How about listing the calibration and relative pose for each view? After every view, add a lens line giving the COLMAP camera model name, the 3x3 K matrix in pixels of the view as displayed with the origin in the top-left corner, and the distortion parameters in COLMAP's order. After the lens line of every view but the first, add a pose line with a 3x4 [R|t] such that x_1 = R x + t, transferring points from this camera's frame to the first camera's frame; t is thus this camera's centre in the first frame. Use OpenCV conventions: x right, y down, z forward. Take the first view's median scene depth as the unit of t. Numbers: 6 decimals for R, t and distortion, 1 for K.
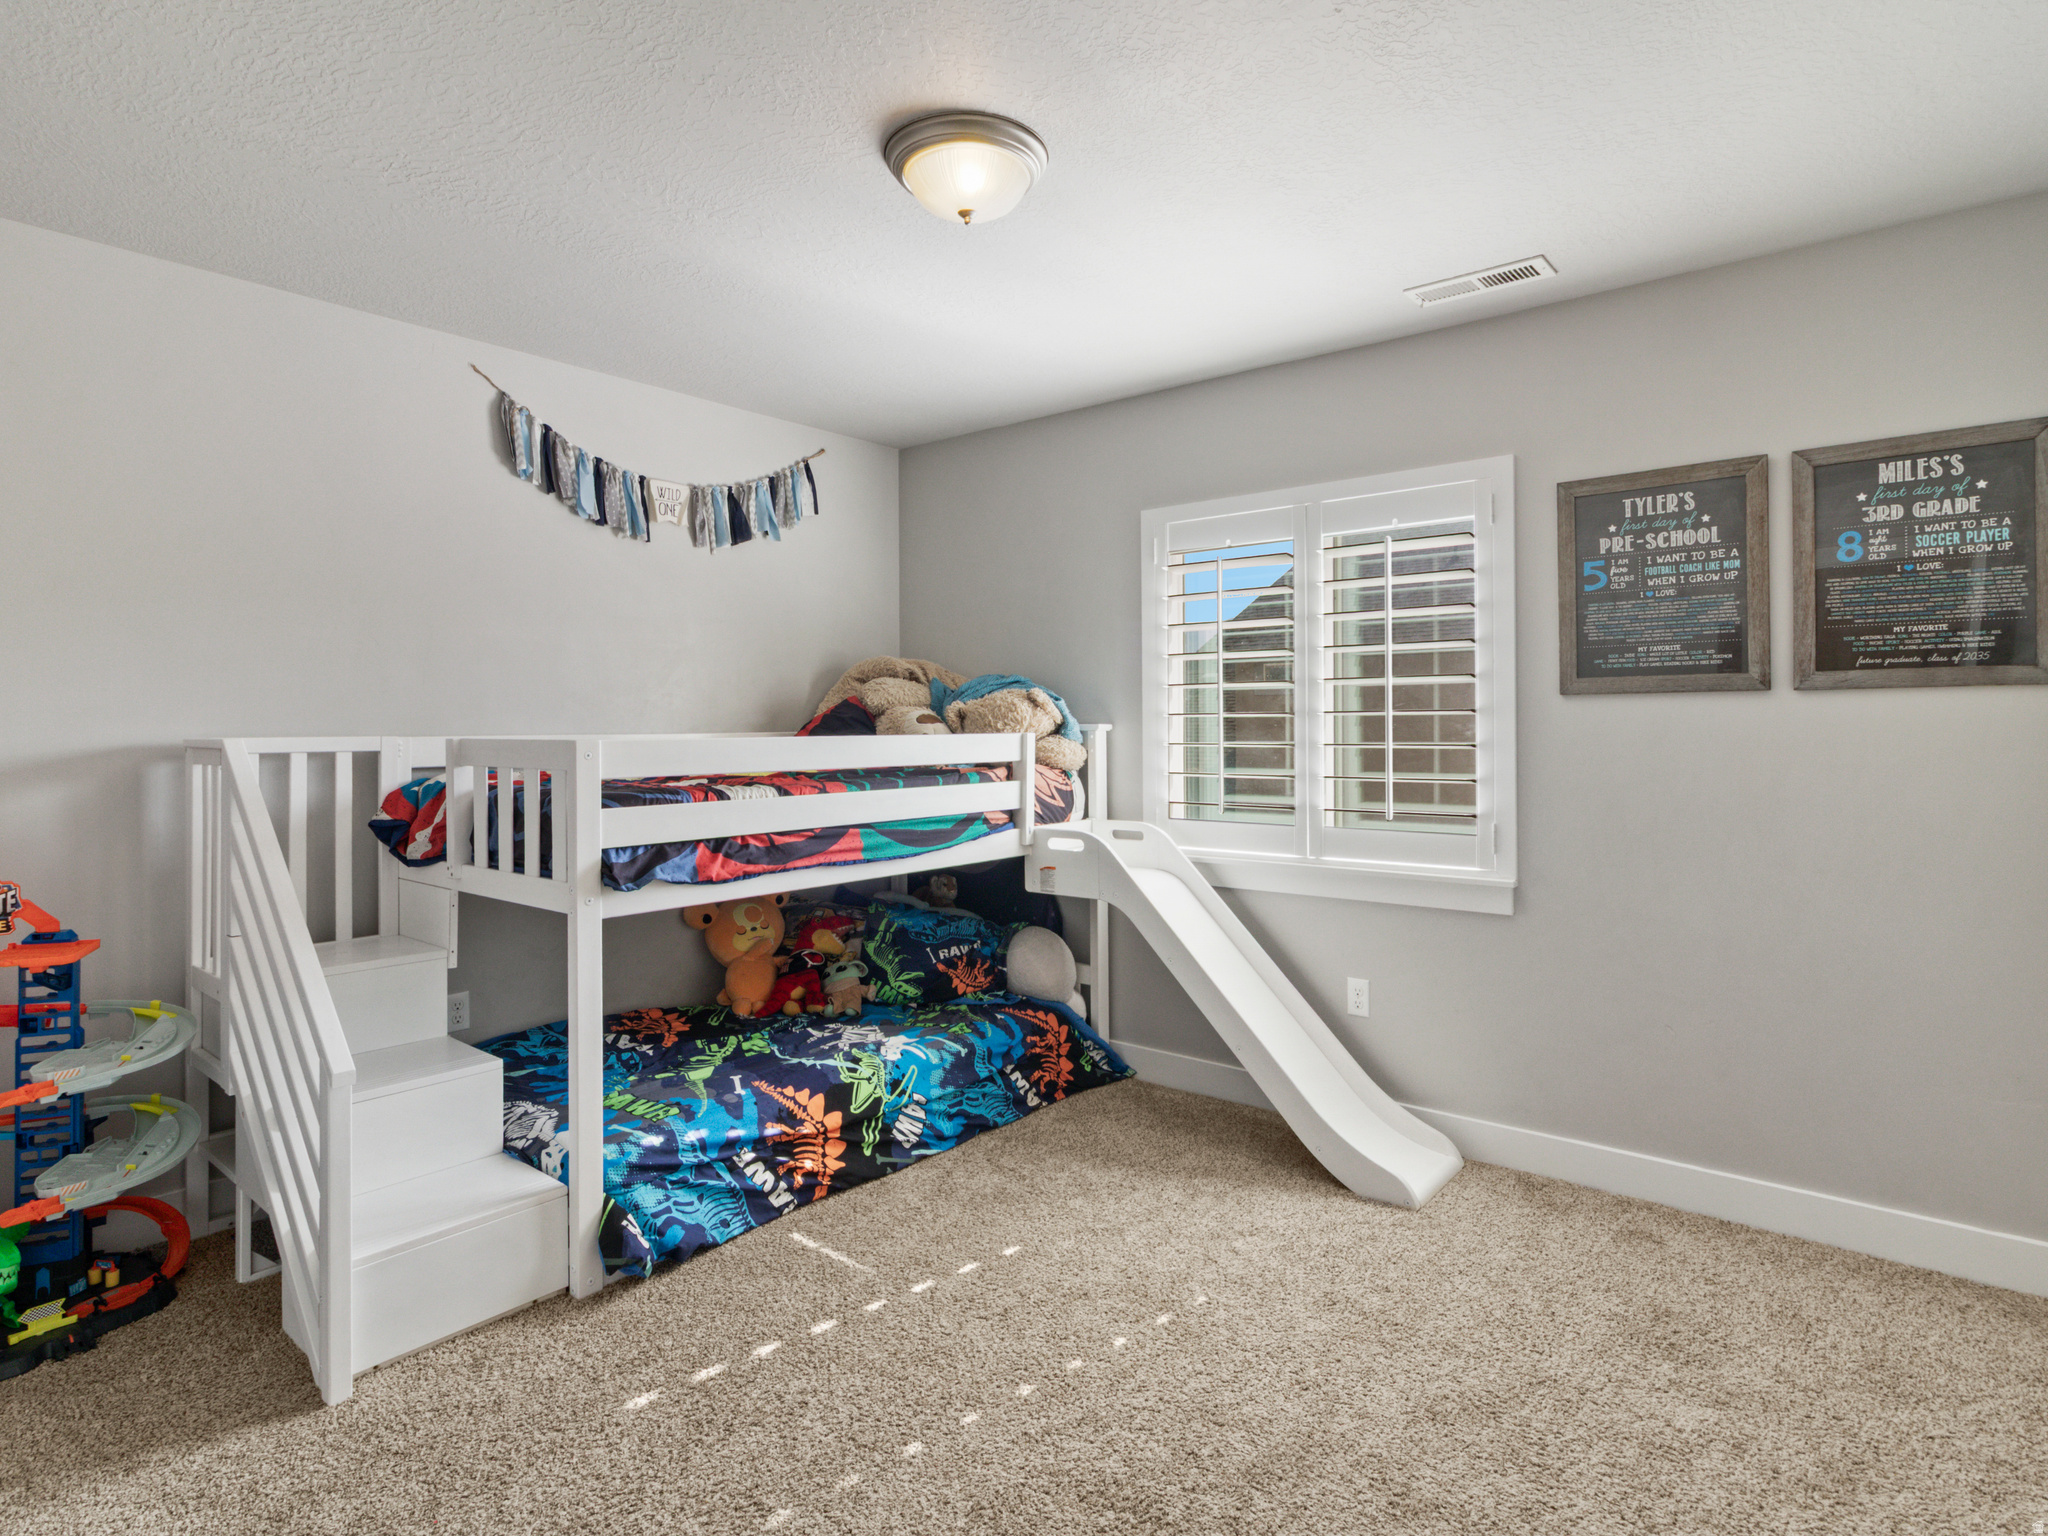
lens RADIAL K [[1074.8, 0, 1028.7], [0, 1074.8, 760.3], [0, 0, 1]] dist [0.002495, 0.001956]
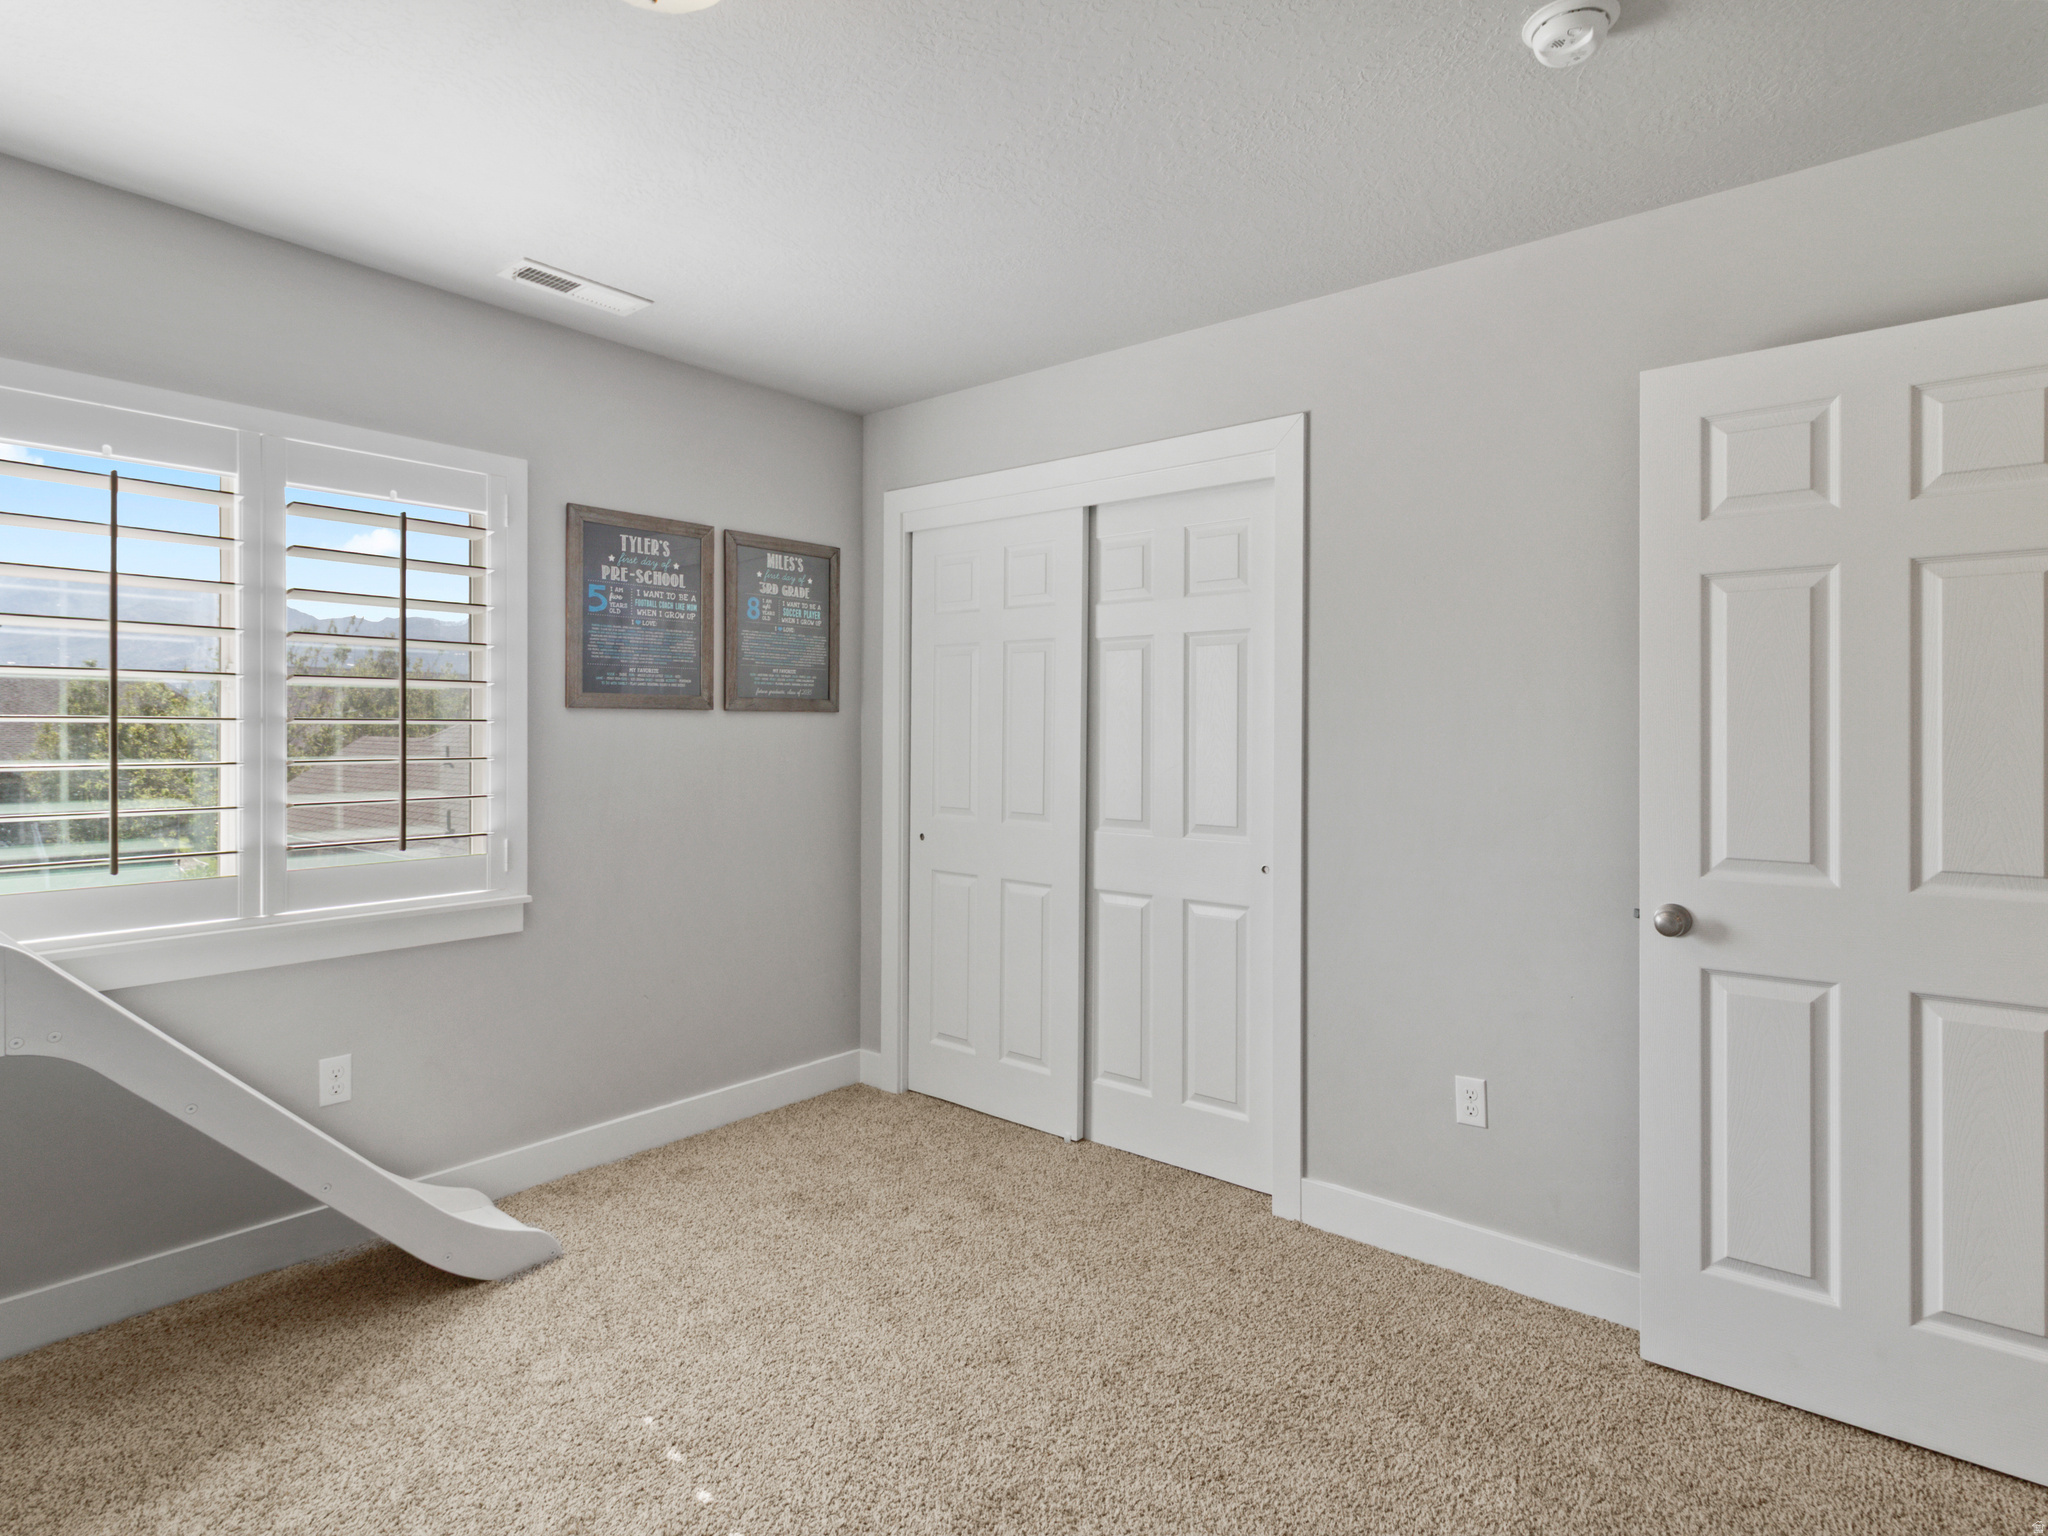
lens RADIAL K [[1074.8, 0, 1028.7], [0, 1074.8, 760.3], [0, 0, 1]] dist [0.002495, 0.001956]
pose [[0.027877, -0.029408, 0.999179, -0.559147], [0.020470, 0.999374, 0.028843, -0.032851], [-0.999402, 0.019649, 0.028461, 0.558947]]
